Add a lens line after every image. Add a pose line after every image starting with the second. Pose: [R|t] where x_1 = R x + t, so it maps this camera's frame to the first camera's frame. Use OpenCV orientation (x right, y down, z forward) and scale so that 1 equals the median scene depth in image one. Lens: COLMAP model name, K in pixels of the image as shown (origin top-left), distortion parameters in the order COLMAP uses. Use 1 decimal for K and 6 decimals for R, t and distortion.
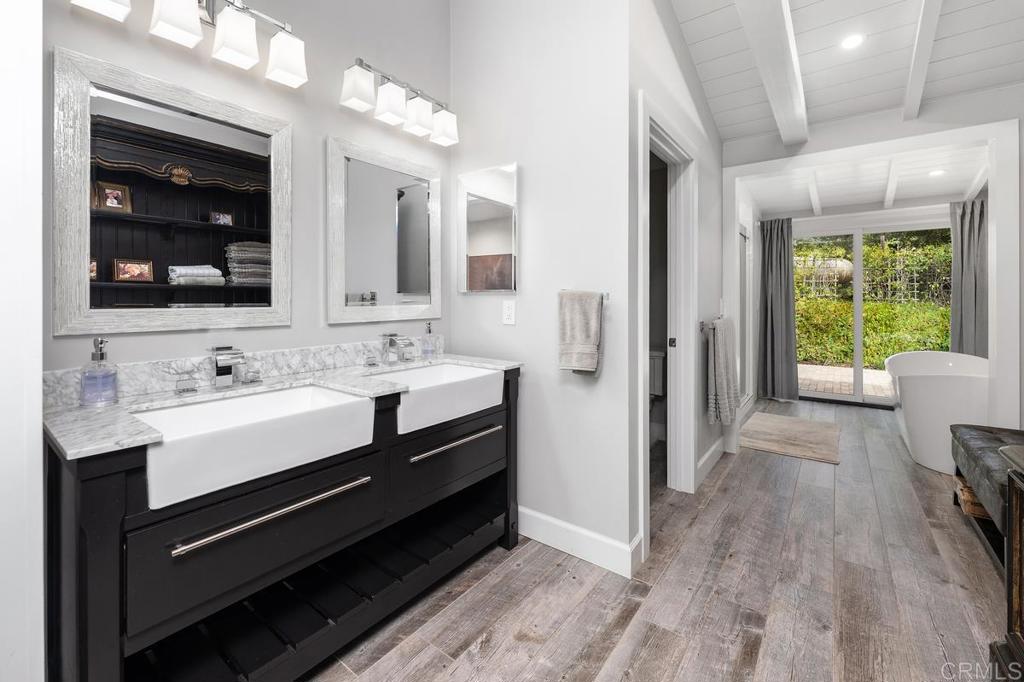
lens RADIAL K [[423.7, 0, 512.7], [0, 423.7, 310.5], [0, 0, 1]] dist [-0.001393, 0.000036]
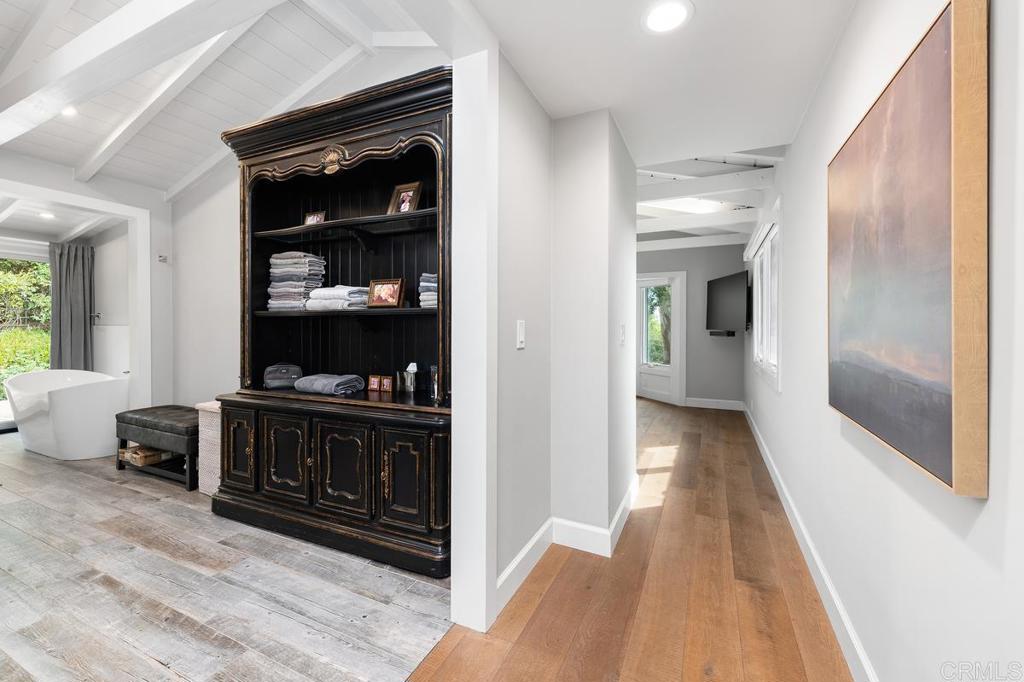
lens RADIAL K [[423.7, 0, 512.2], [0, 423.7, 333.9], [0, 0, 1]] dist [-0.001393, 0.000036]
pose [[-0.215286, -0.008234, 0.976516, -0.838275], [0.002183, 0.999958, 0.008913, -0.015710], [-0.976549, 0.004051, -0.215259, 0.005299]]
